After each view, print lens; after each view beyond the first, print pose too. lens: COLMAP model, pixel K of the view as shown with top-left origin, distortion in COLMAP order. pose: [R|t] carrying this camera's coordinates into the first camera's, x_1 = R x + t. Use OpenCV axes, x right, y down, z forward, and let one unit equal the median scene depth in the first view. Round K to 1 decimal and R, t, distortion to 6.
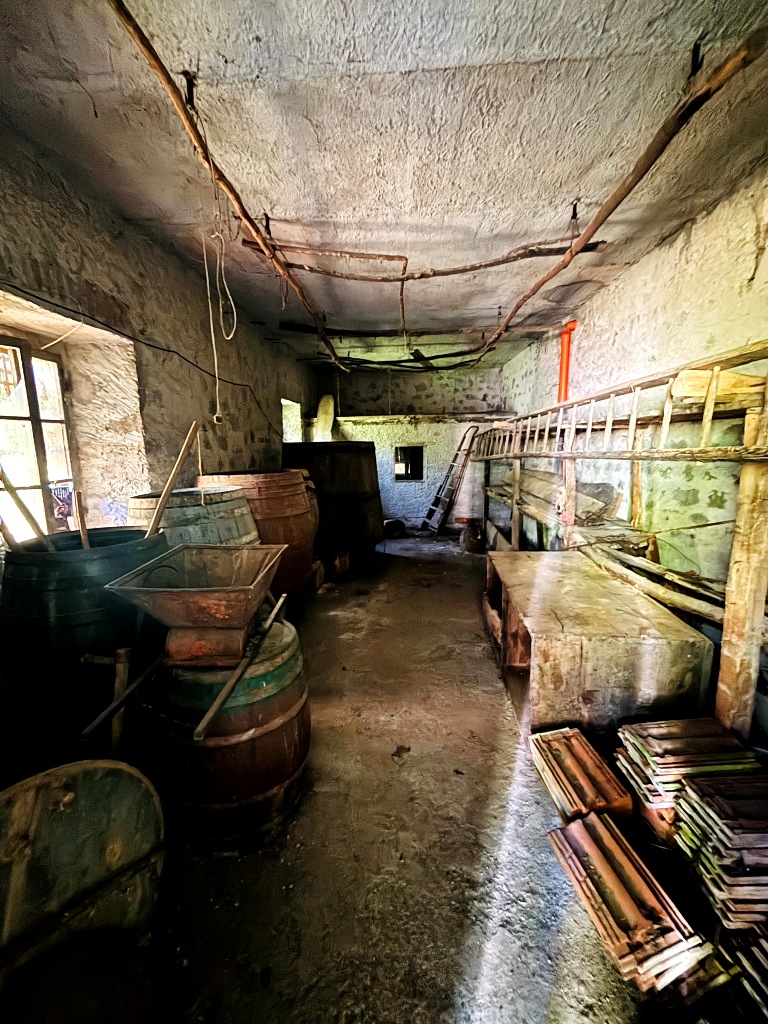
lens RADIAL K [[414.3, 0, 383.7], [0, 414.3, 511.1], [0, 0, 1]] dist [0.001609, 0.000898]
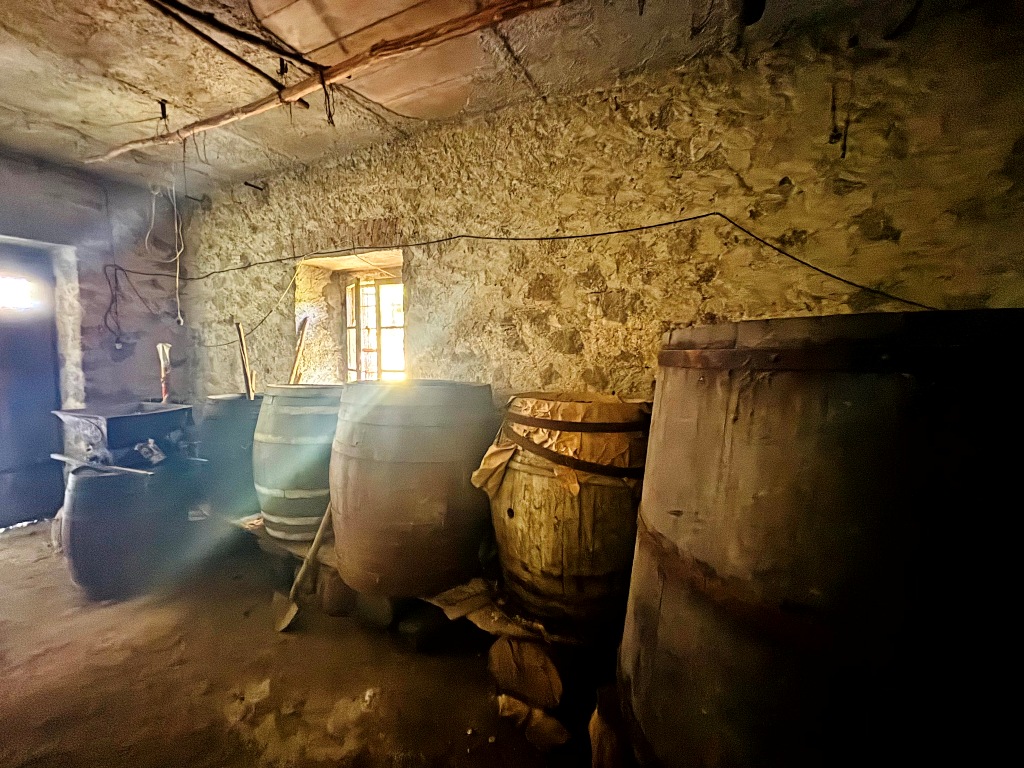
lens RADIAL K [[414.3, 0, 512.6], [0, 414.3, 380.7], [0, 0, 1]] dist [0.001609, 0.000898]
pose [[-0.384707, 0.080310, -0.919538, 0.357520], [-0.155605, 0.976307, 0.150369, -0.327992], [0.909828, 0.200933, -0.363096, 2.010845]]
